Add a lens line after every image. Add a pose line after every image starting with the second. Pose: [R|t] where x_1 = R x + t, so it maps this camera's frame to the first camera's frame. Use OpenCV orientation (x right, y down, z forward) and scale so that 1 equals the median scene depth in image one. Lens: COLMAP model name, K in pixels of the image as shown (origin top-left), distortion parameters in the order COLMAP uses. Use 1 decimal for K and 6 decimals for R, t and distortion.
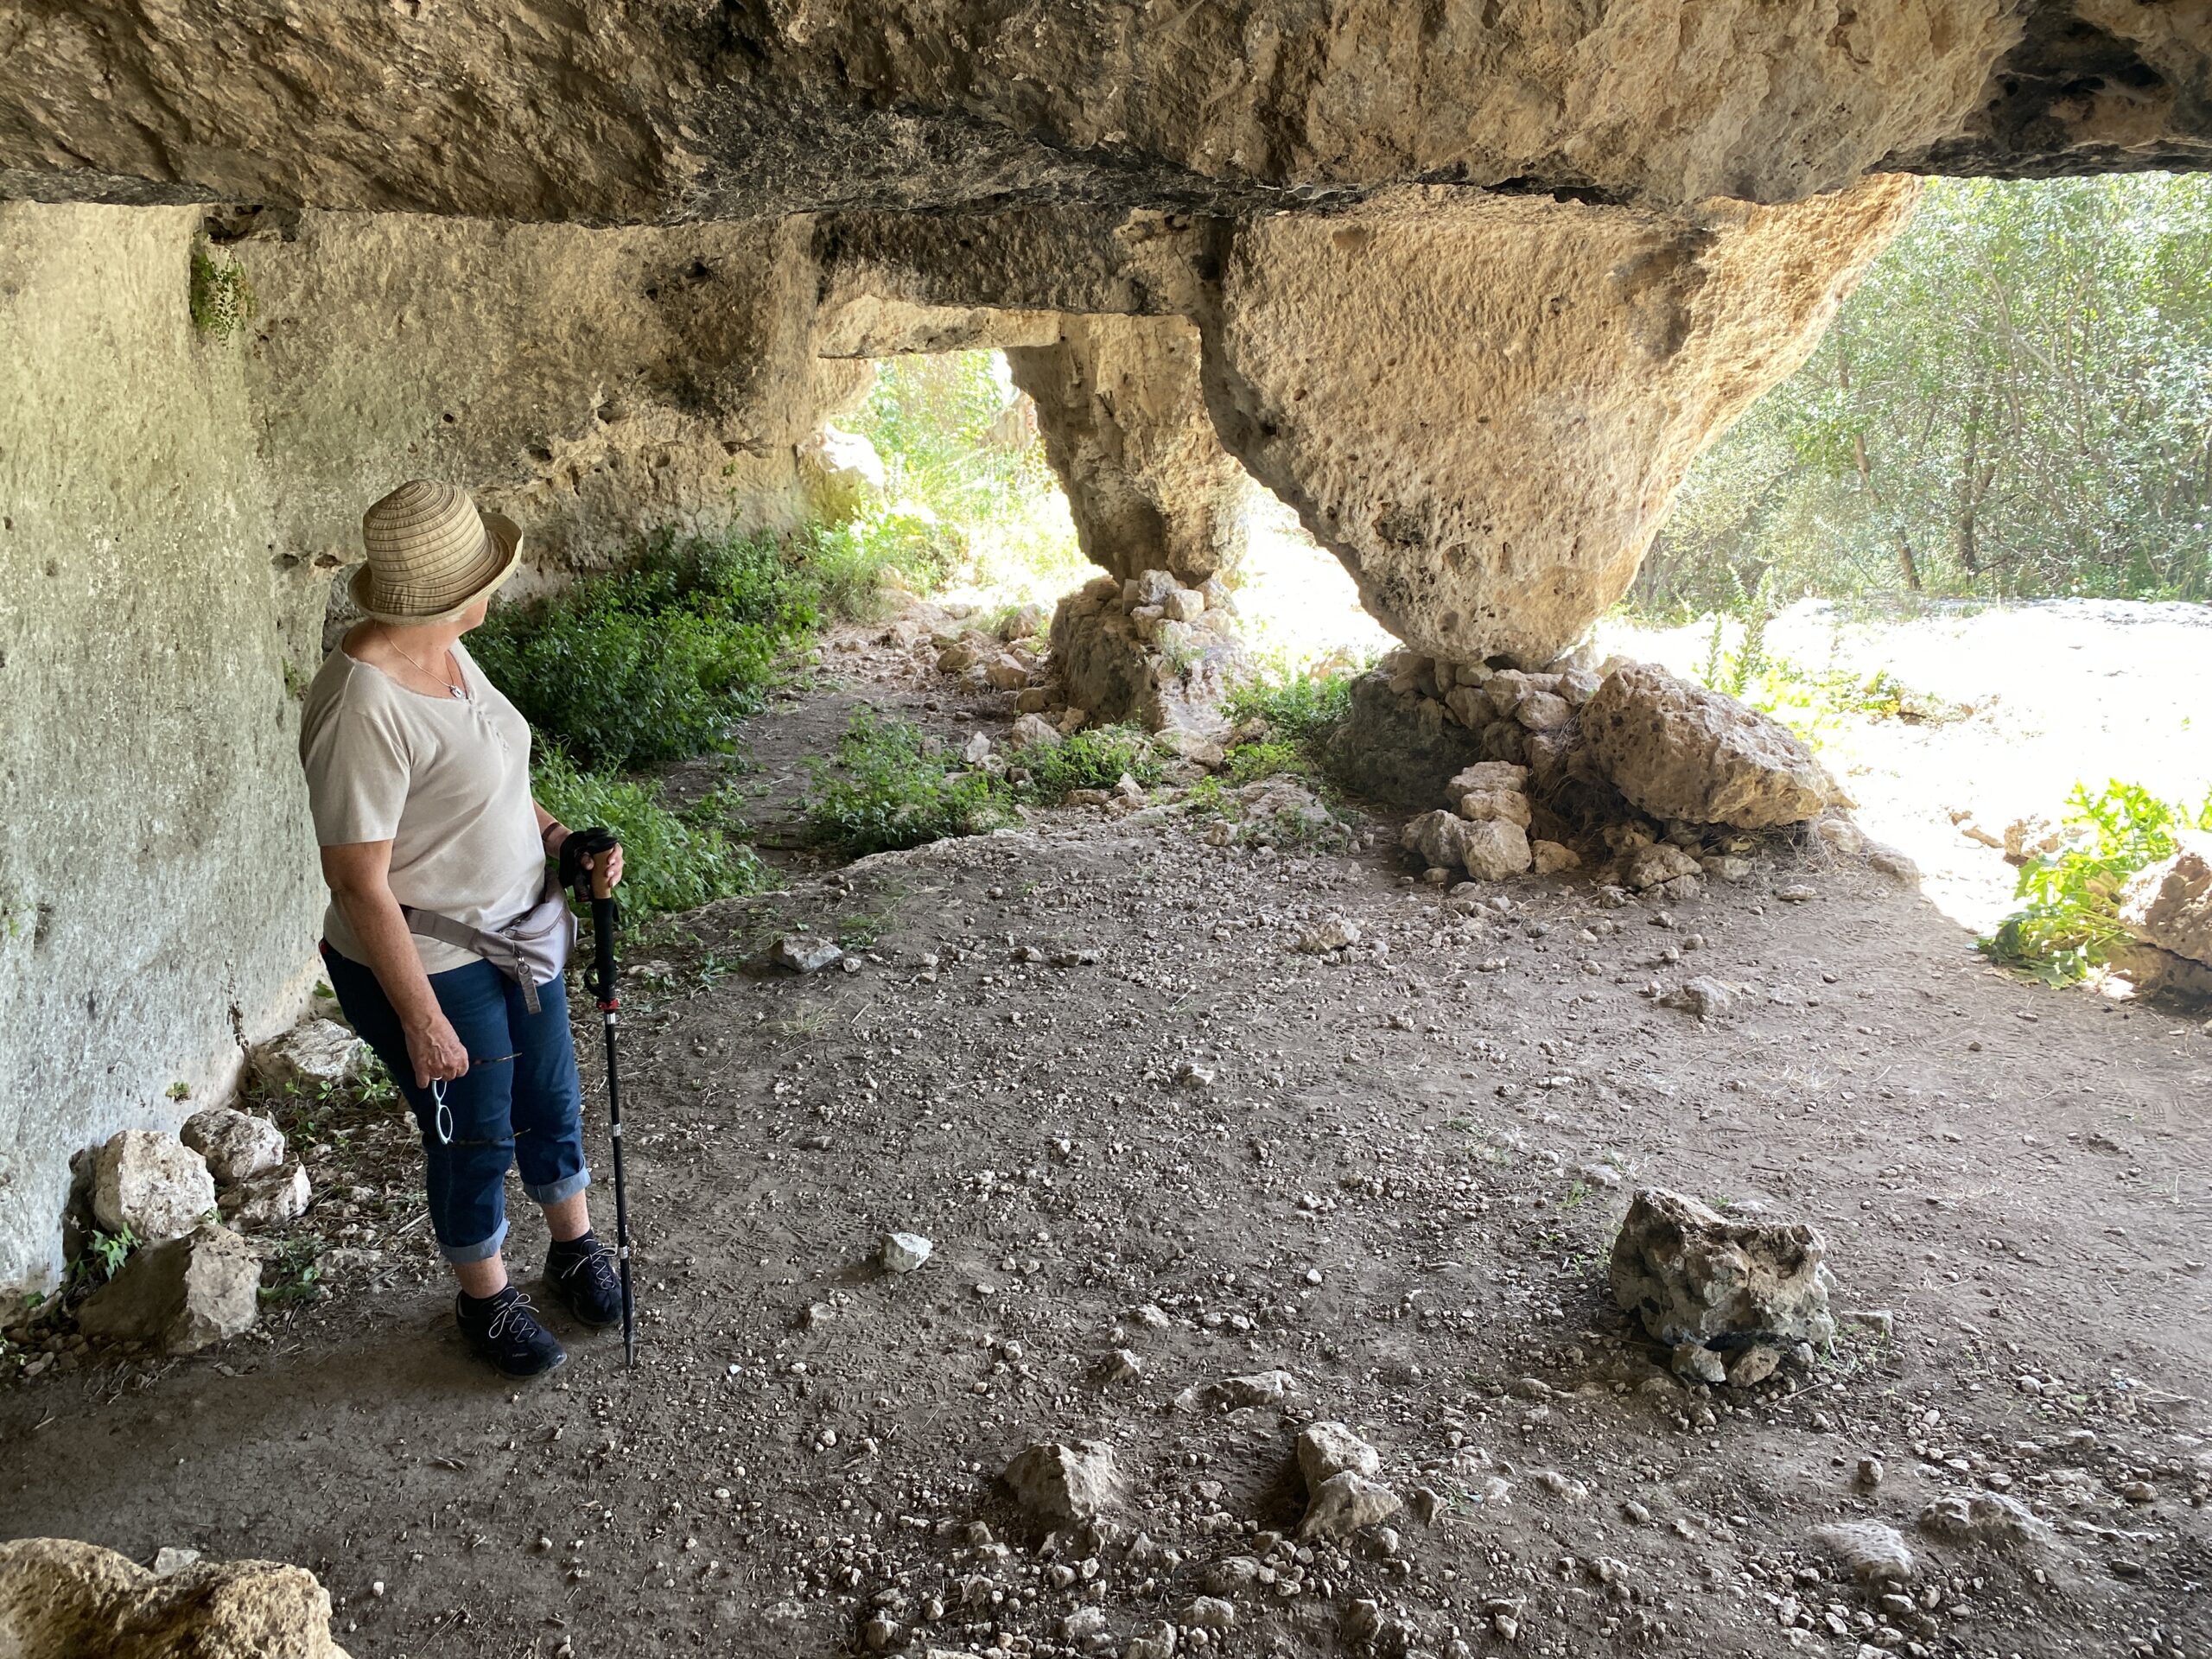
lens RADIAL K [[1685.5, 0, 1104.1], [0, 1685.5, 827.6], [0, 0, 1]] dist [0.113205, -0.006233]
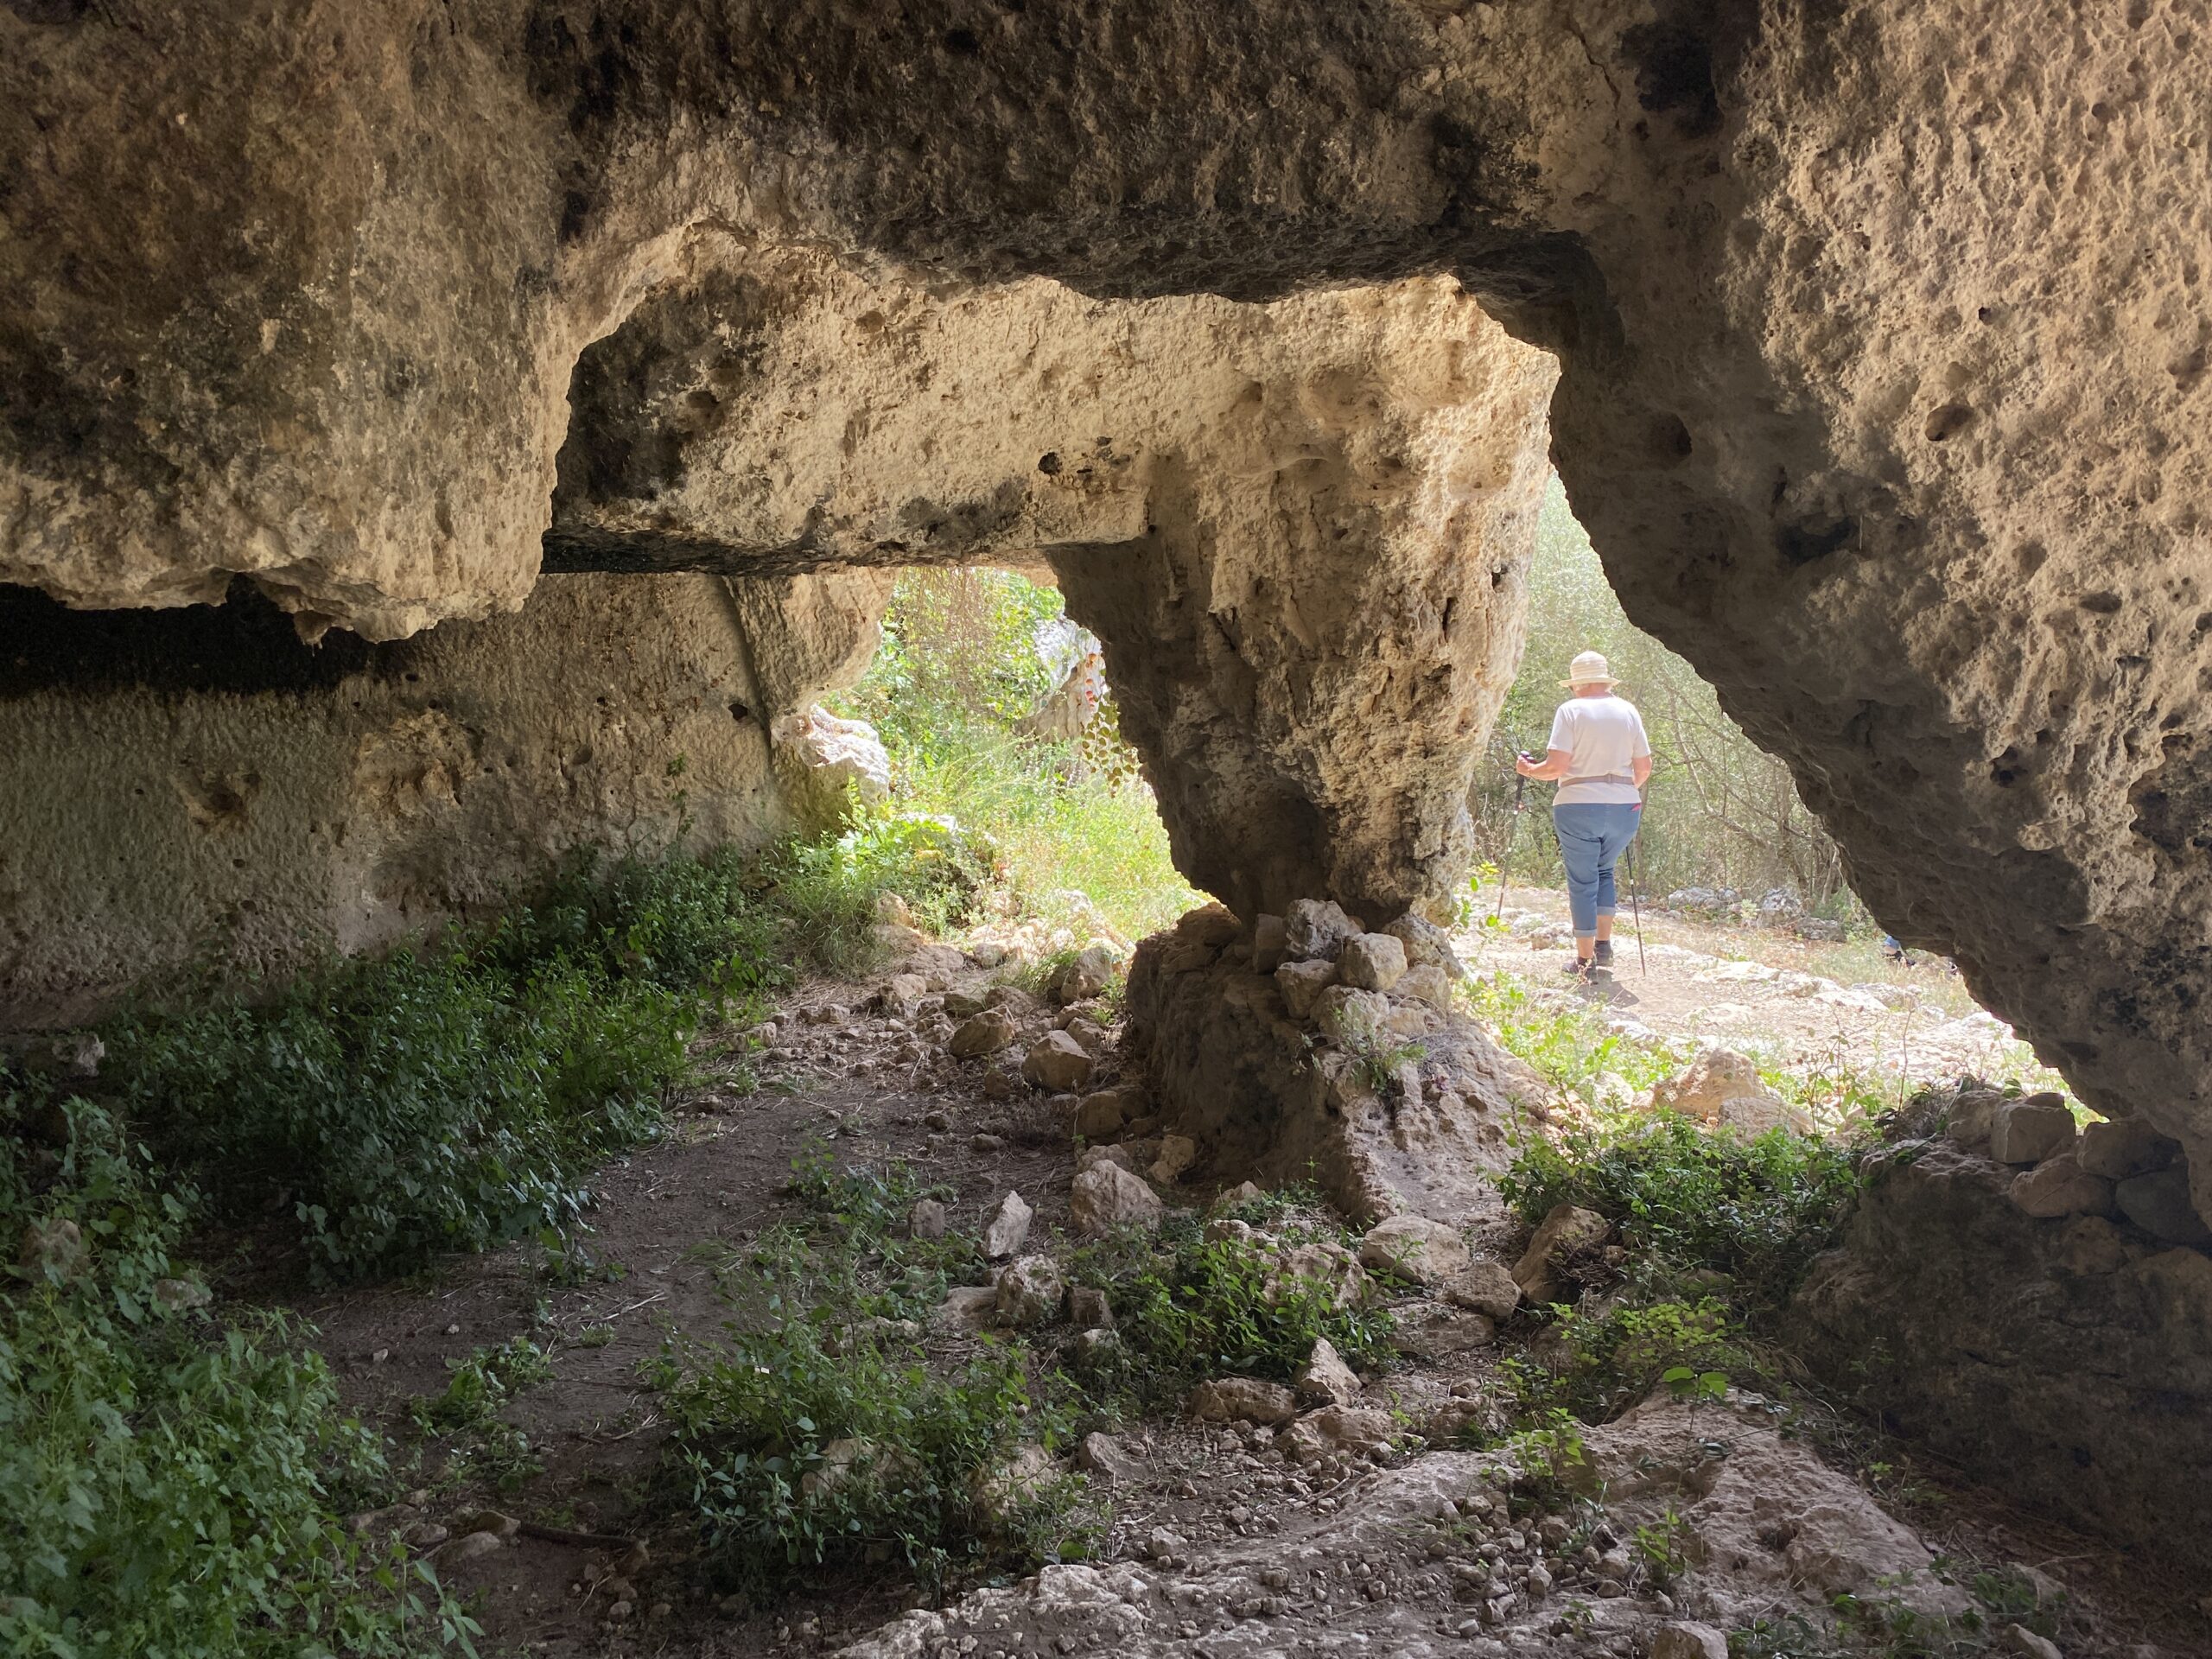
lens RADIAL K [[1685.5, 0, 1100.4], [0, 1685.5, 821.6], [0, 0, 1]] dist [0.113205, -0.006233]
pose [[0.999539, -0.014665, -0.026592, -0.028884], [0.009476, 0.982569, -0.185658, -0.074050], [0.028851, 0.185320, 0.982255, 0.435123]]
